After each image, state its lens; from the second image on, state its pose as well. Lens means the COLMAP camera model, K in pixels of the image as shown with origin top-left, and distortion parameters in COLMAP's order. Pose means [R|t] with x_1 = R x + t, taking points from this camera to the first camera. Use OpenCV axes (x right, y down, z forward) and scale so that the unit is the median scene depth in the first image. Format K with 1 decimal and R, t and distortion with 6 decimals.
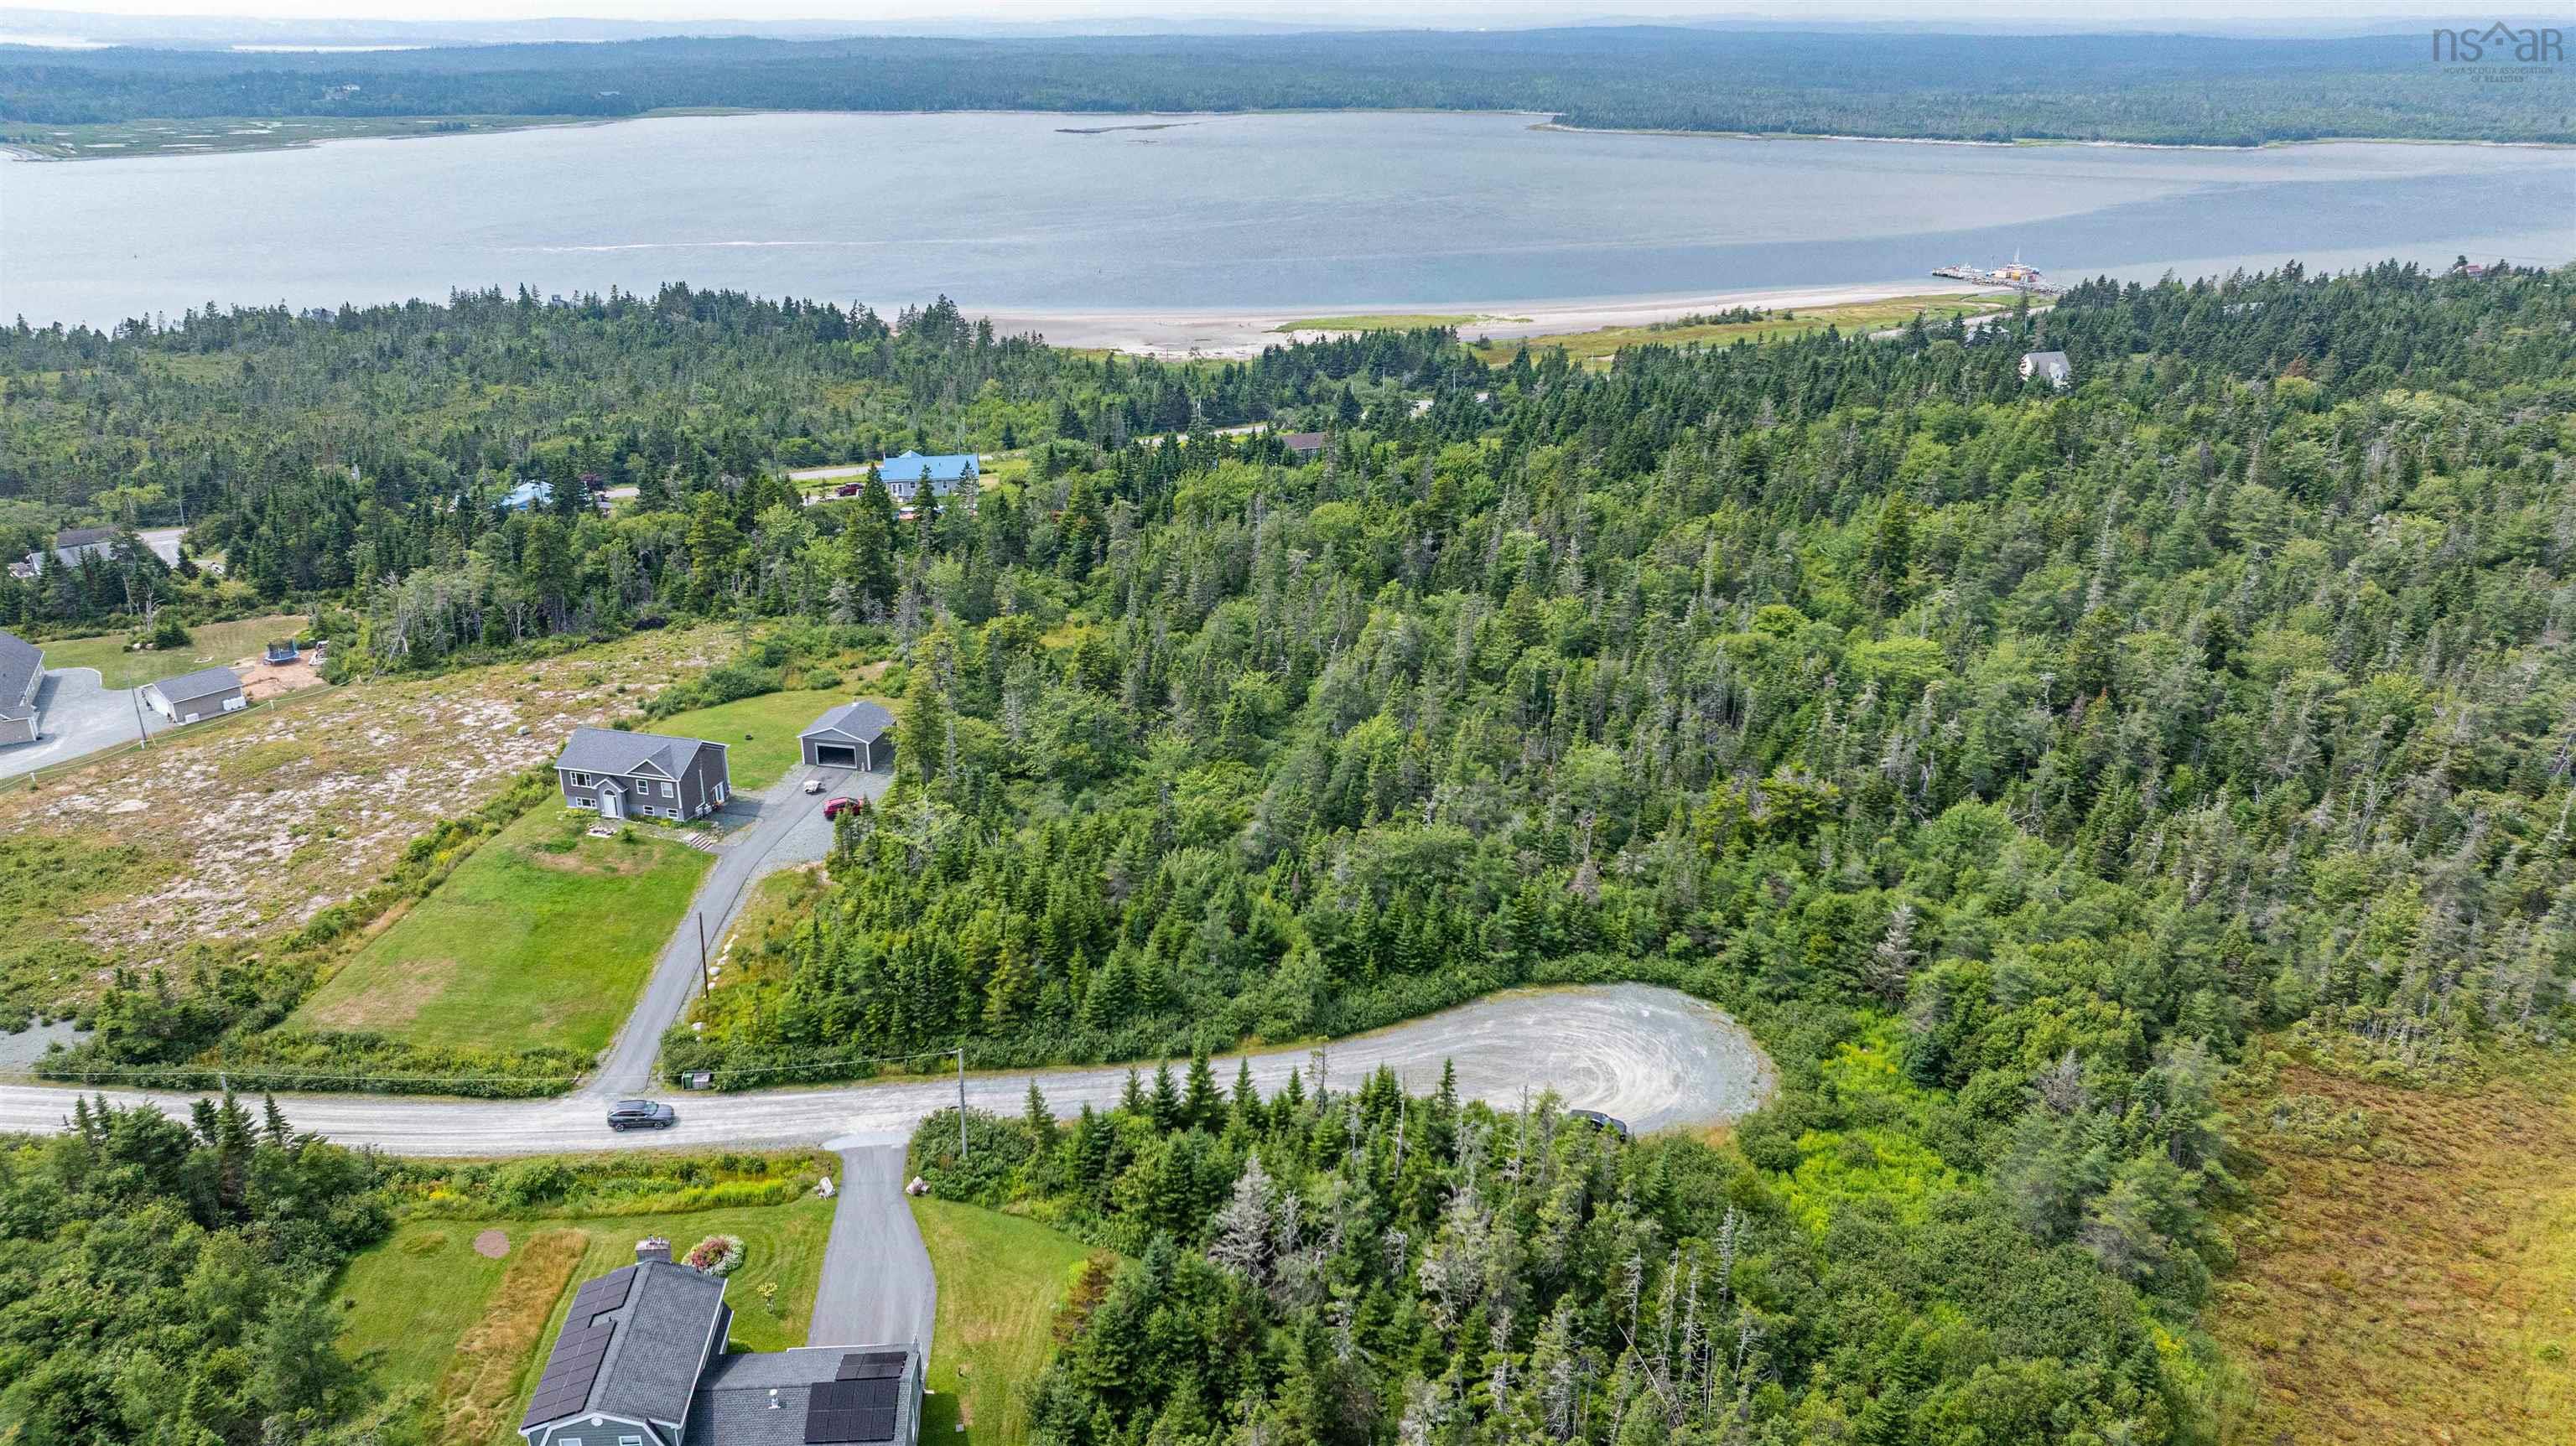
lens RADIAL K [[1805.6, 0, 1284.4], [0, 1805.6, 720.1], [0, 0, 1]] dist [-0.013477, -0.018202]
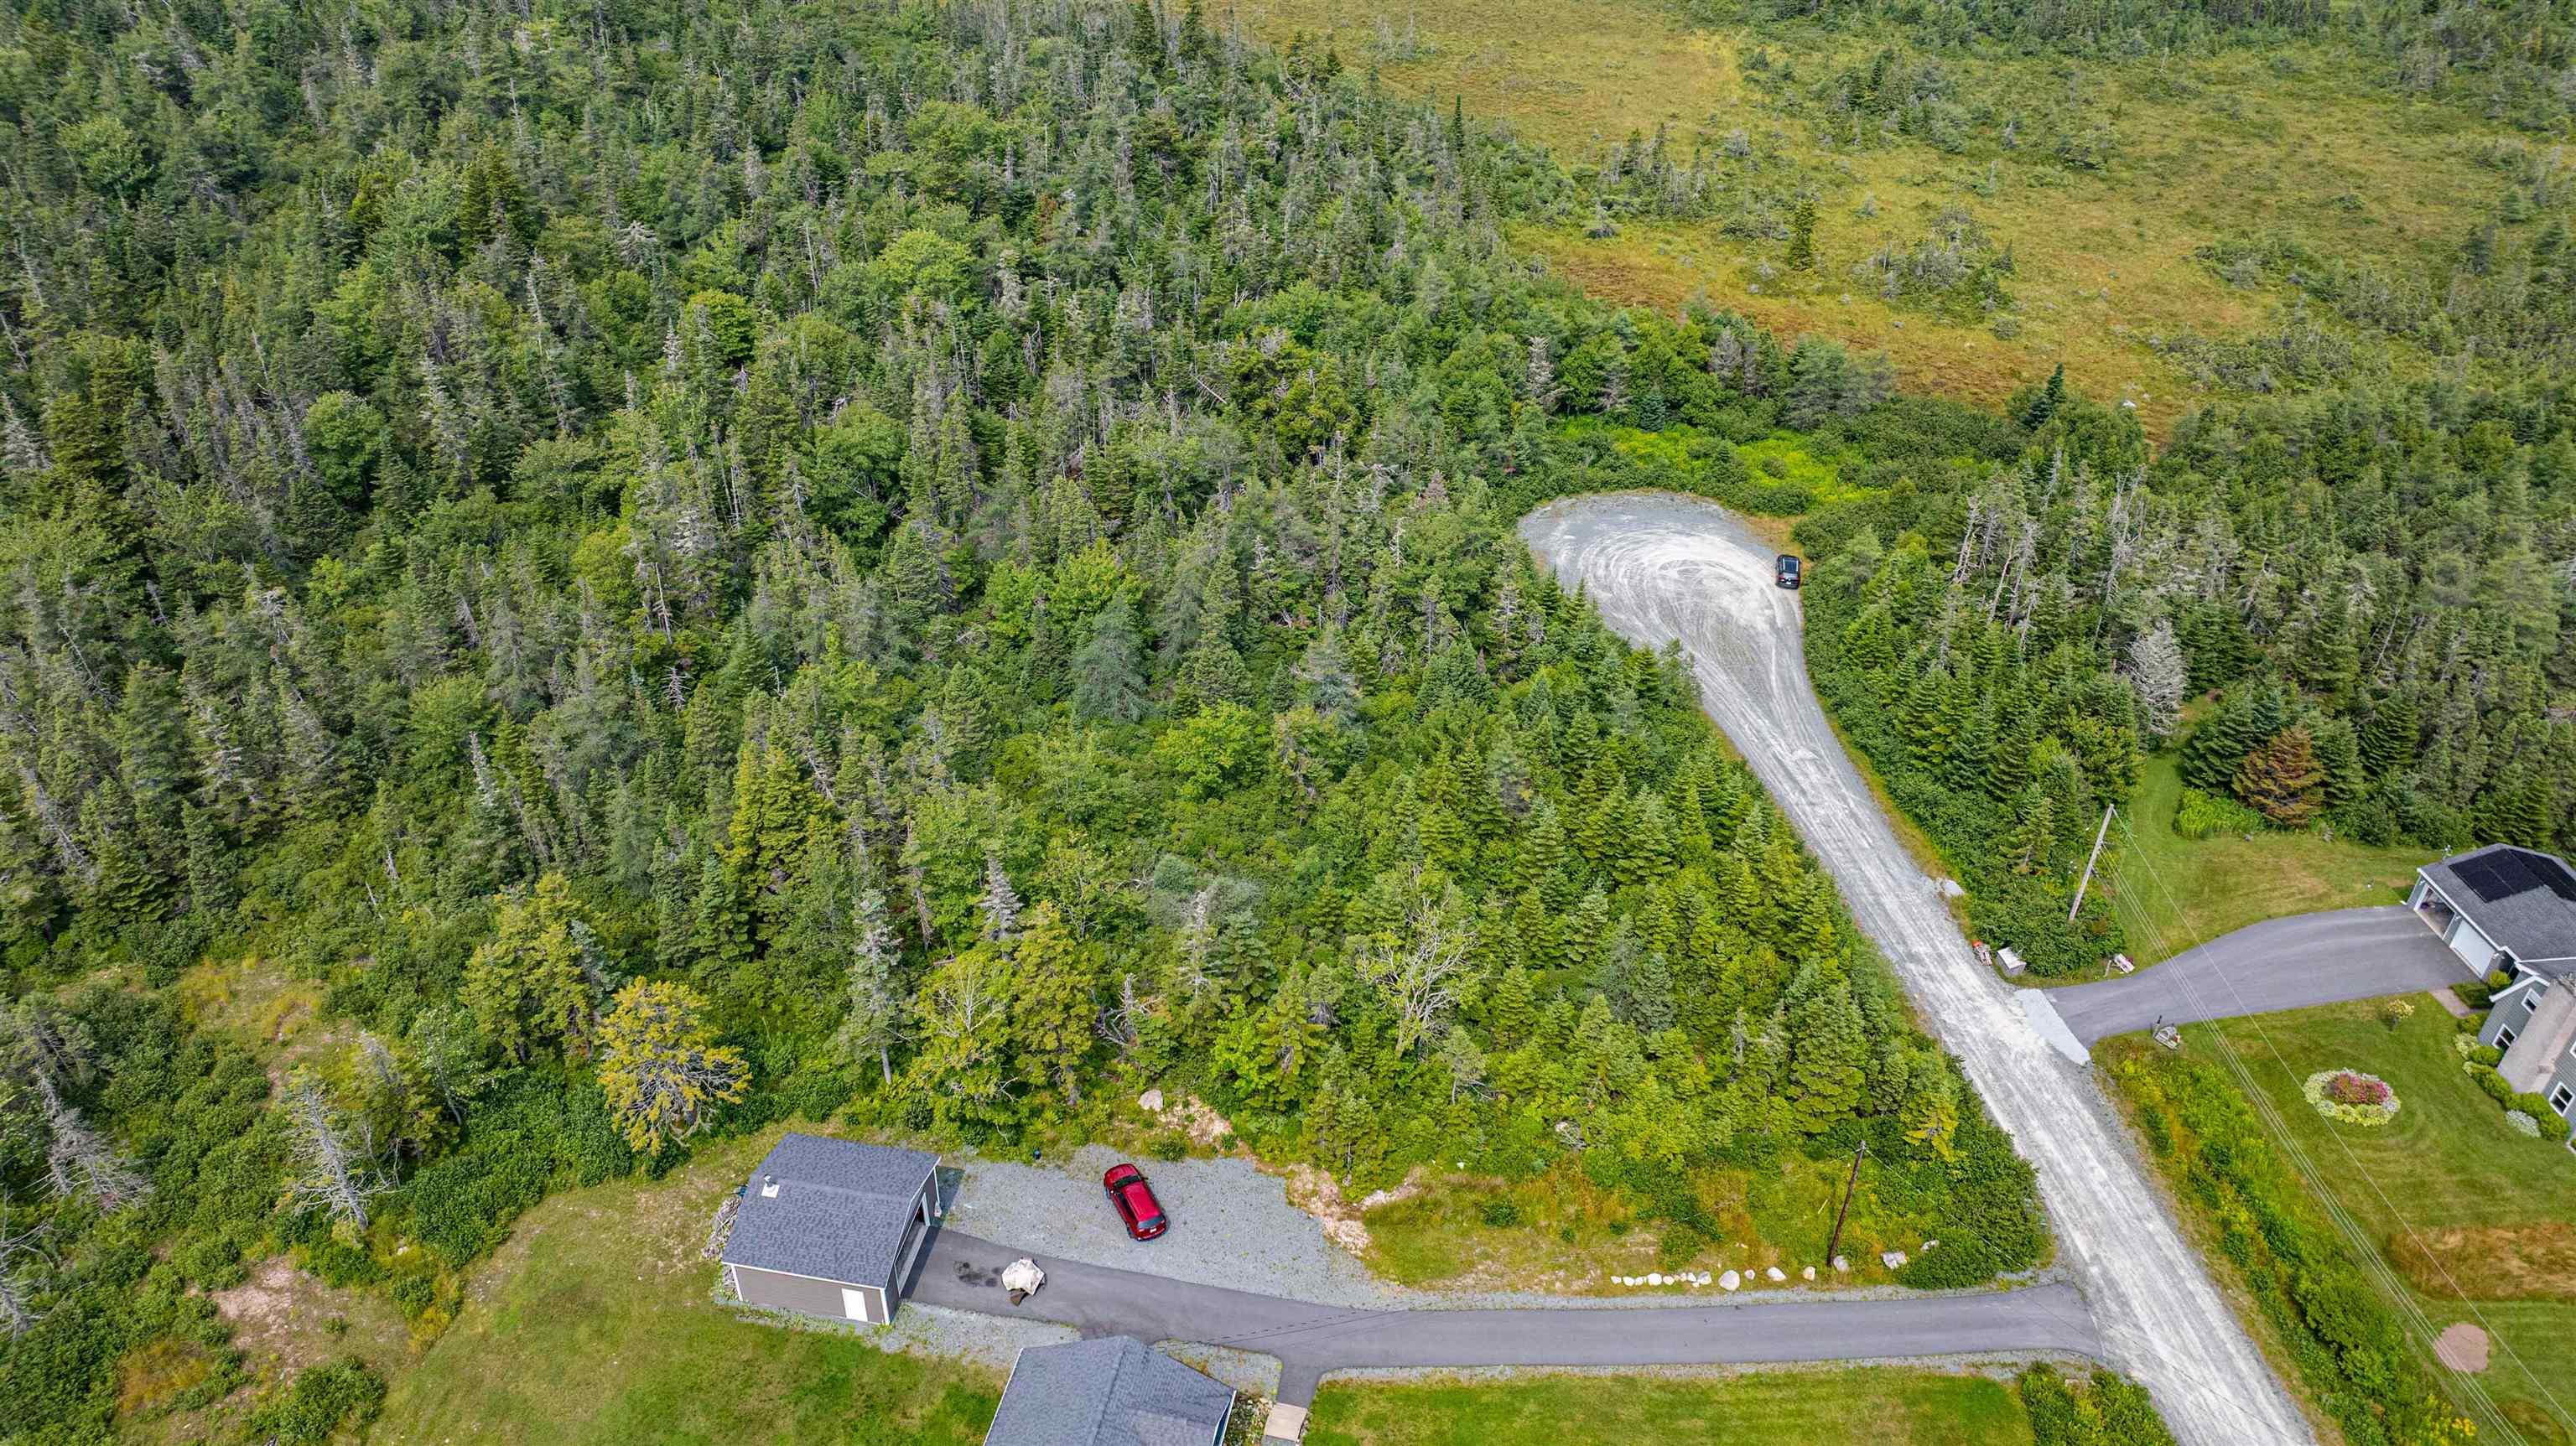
lens RADIAL K [[1805.6, 0, 1284.4], [0, 1805.6, 720.1], [0, 0, 1]] dist [-0.013477, -0.018202]
pose [[-0.037285, -0.575326, 0.817074, -0.622395], [0.351266, 0.757918, 0.549701, -0.342204], [-0.935533, 0.307506, 0.173834, 0.882674]]
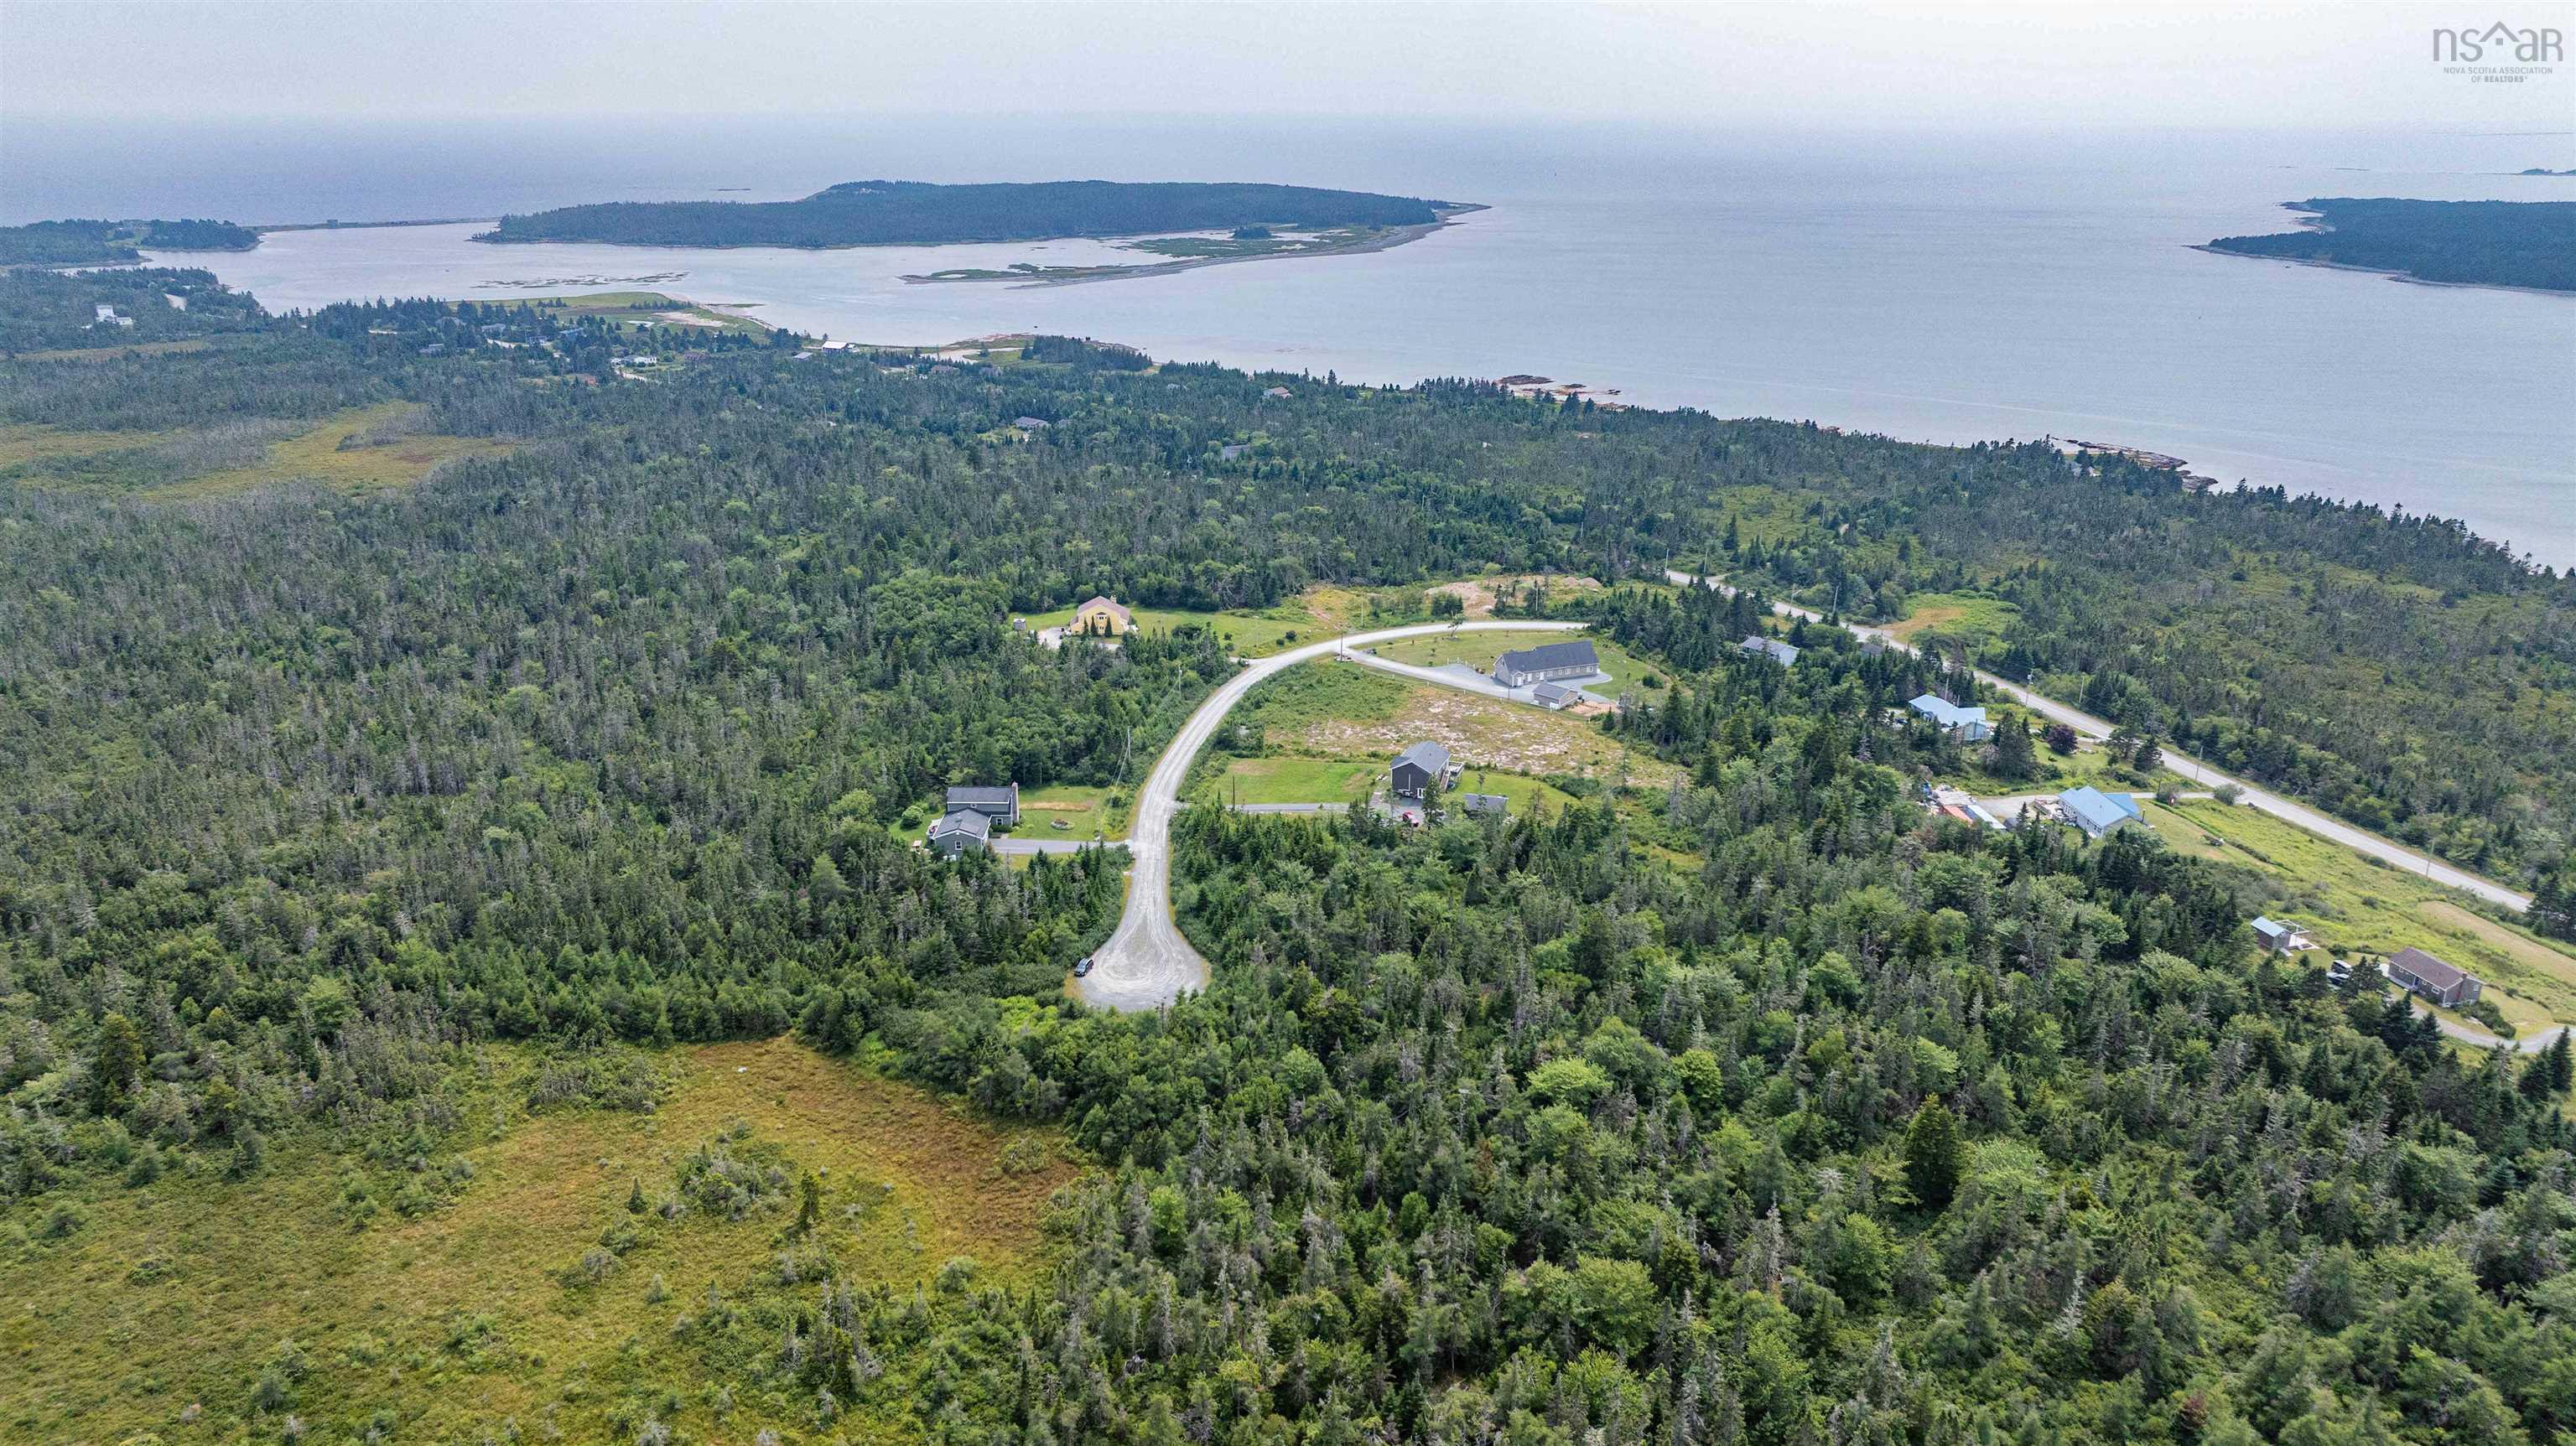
lens RADIAL K [[1821.6, 0, 1283.3], [0, 1821.6, 729.1], [0, 0, 1]] dist [-0.003670, -0.054507]
pose [[-0.093652, 0.320449, -0.942625, 1.723287], [-0.367403, 0.868838, 0.331867, -0.690015], [0.925335, 0.377403, 0.036366, 0.810520]]
